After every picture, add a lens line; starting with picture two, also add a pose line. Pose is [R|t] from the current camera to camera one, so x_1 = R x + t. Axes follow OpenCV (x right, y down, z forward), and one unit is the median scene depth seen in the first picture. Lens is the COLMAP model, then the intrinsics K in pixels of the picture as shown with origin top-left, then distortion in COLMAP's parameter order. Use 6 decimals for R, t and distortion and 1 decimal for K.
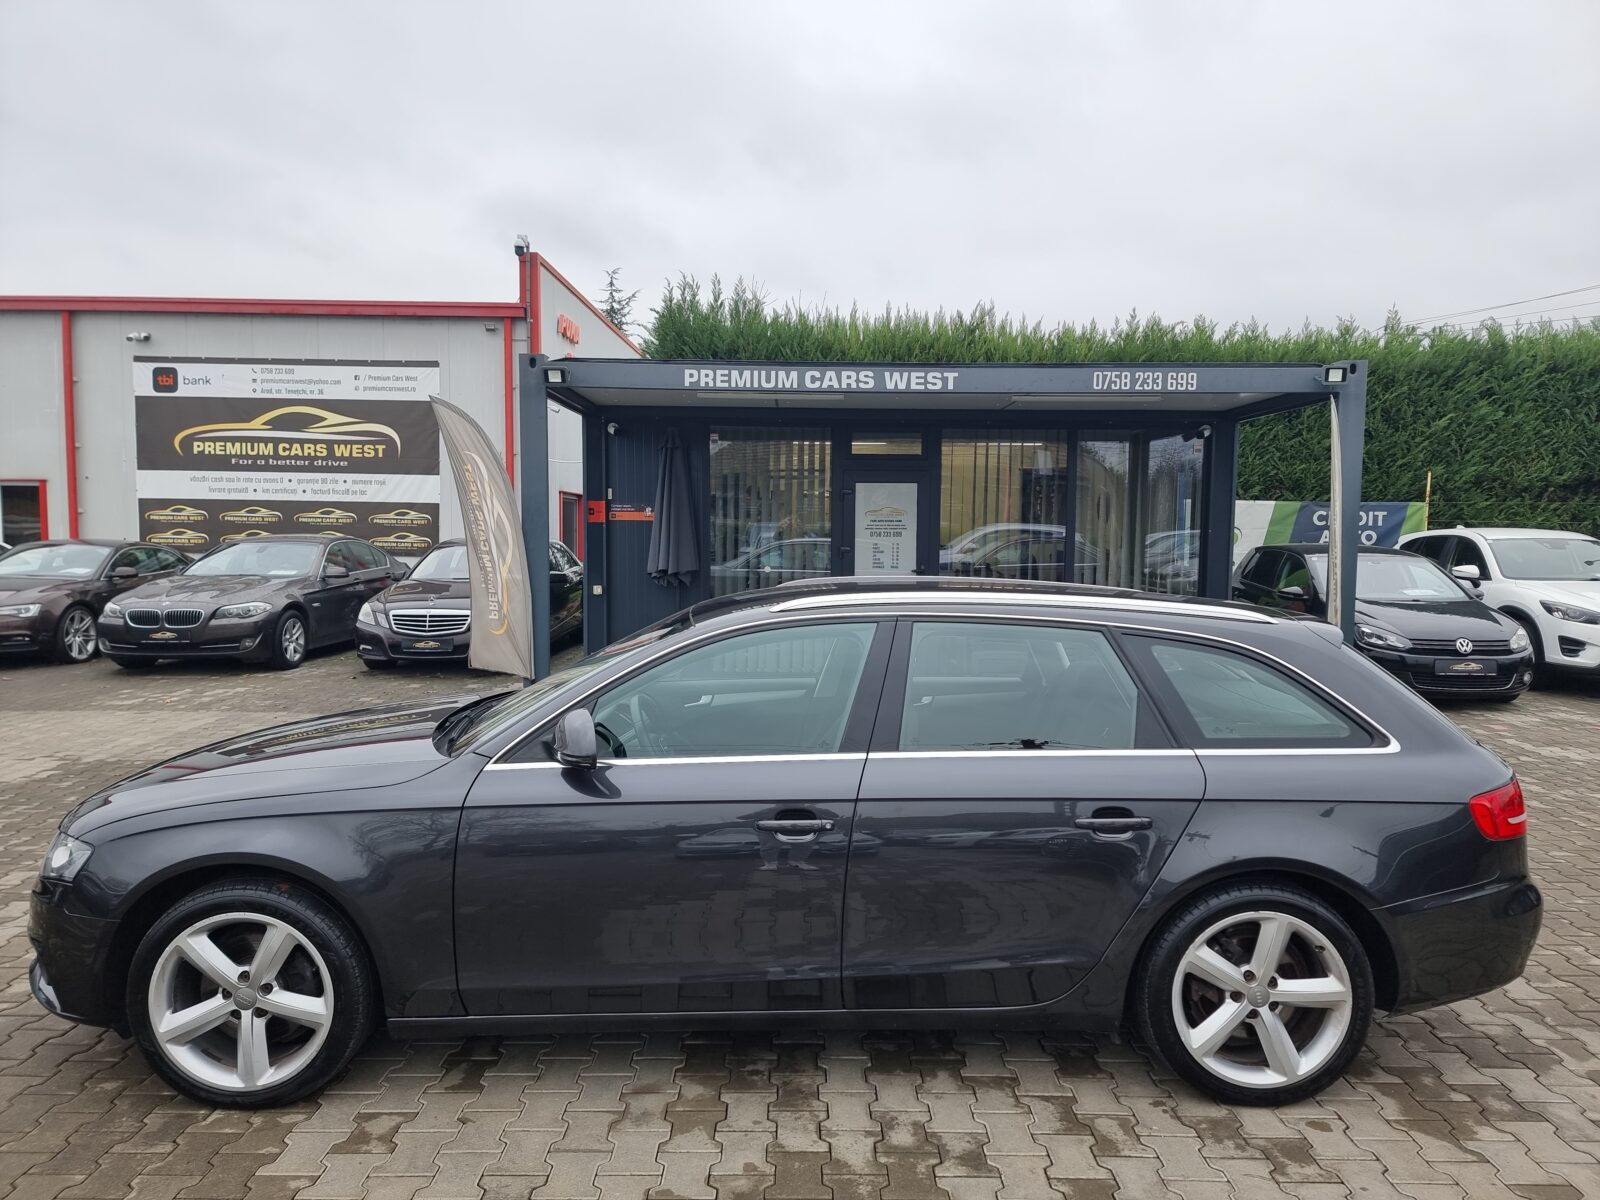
lens RADIAL K [[1110.4, 0, 800.0], [0, 1110.4, 600.0], [0, 0, 1]] dist [0.085483, -0.075276]
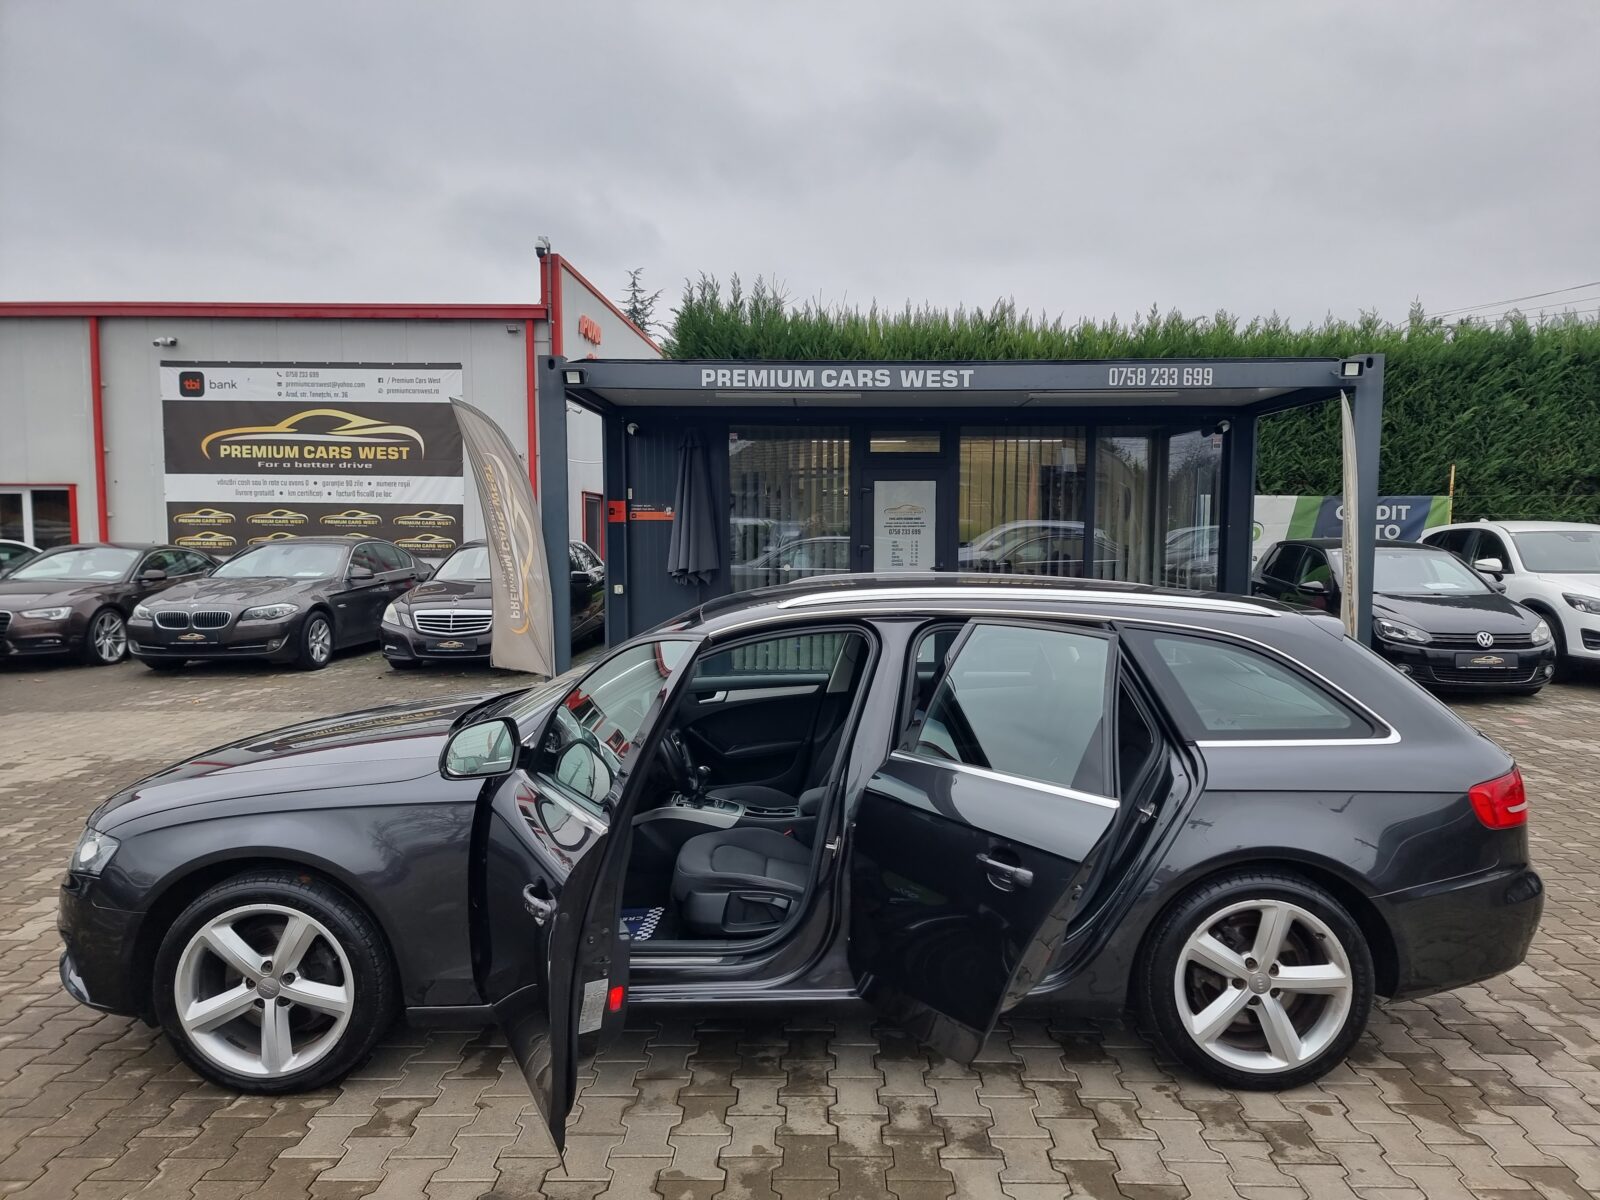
lens RADIAL K [[1110.4, 0, 813.2], [0, 1110.4, 607.1], [0, 0, 1]] dist [0.085115, -0.074146]
pose [[0.999910, -0.006552, -0.011707, 0.005938], [0.006638, 0.999951, 0.007361, 0.000814], [0.011658, -0.007438, 0.999904, -0.005684]]
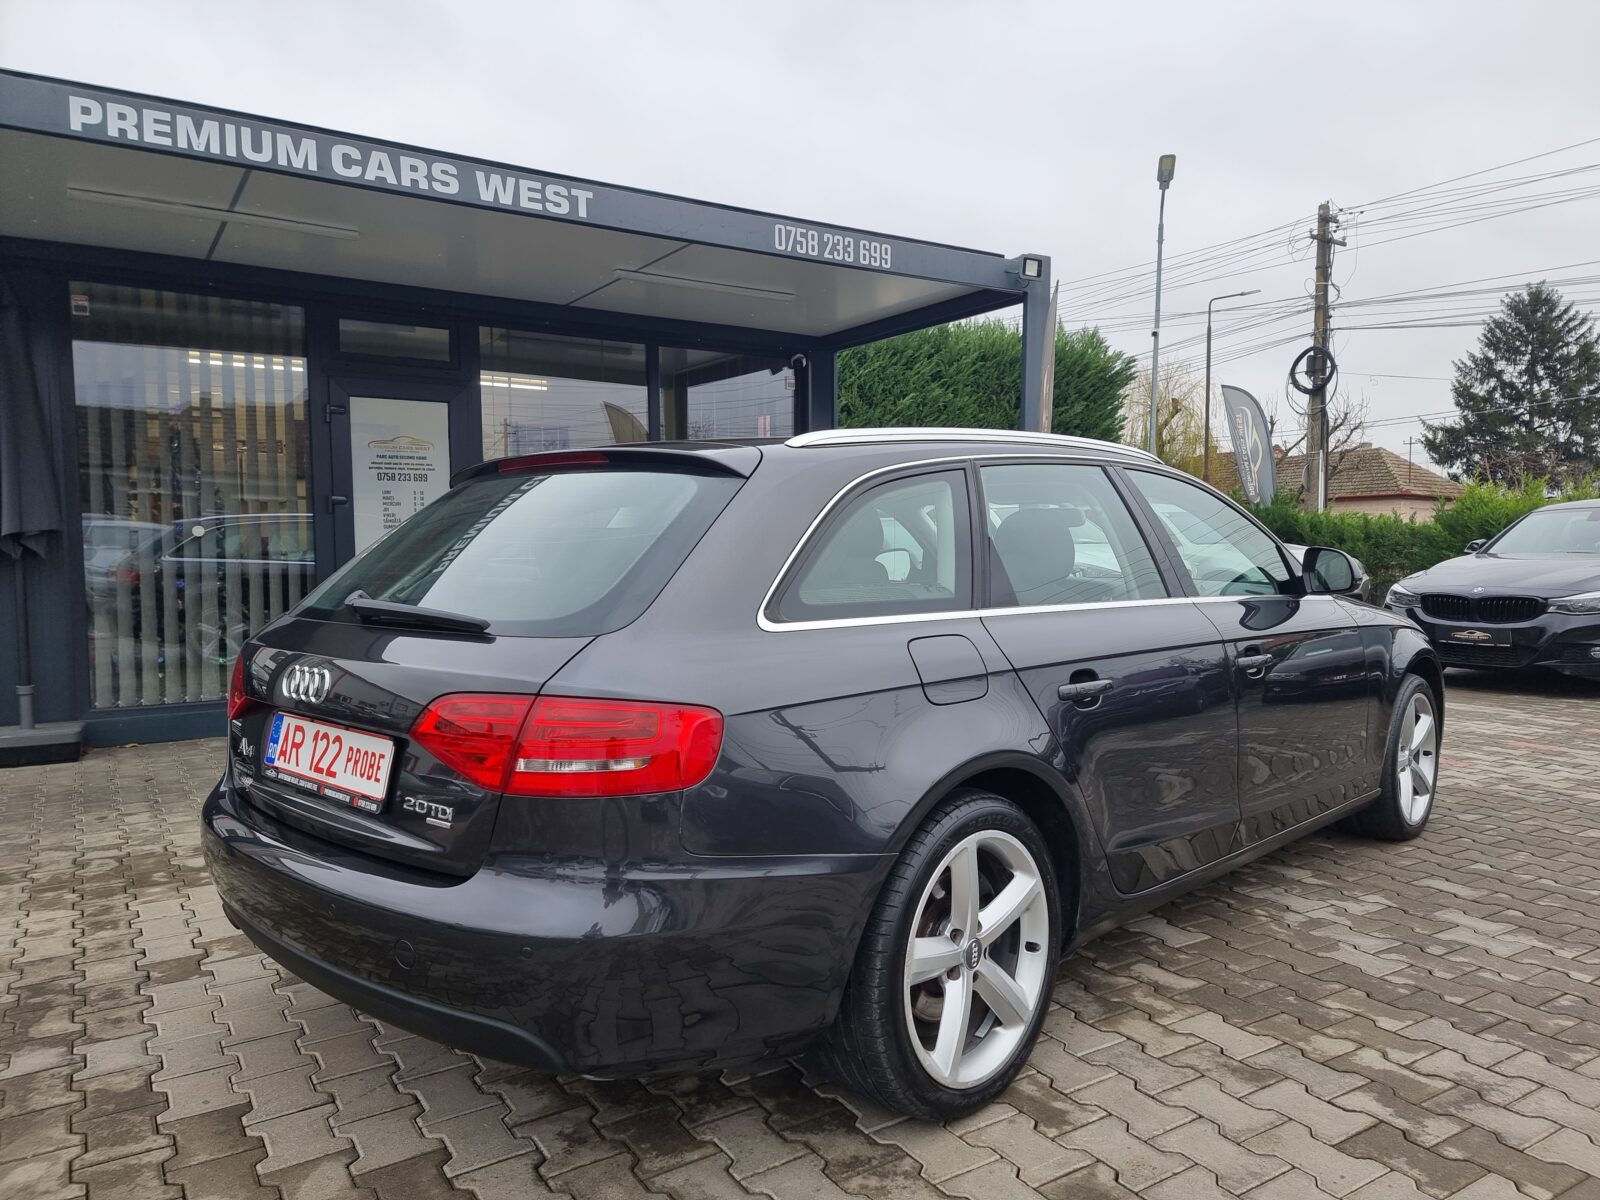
lens RADIAL K [[1102.3, 0, 809.8], [0, 1102.3, 601.9], [0, 0, 1]] dist [0.085923, -0.076960]
pose [[0.839395, -0.042635, 0.541847, -0.085705], [0.048499, 0.998817, 0.003460, 0.025729], [-0.541353, 0.023374, 0.840470, 0.319622]]
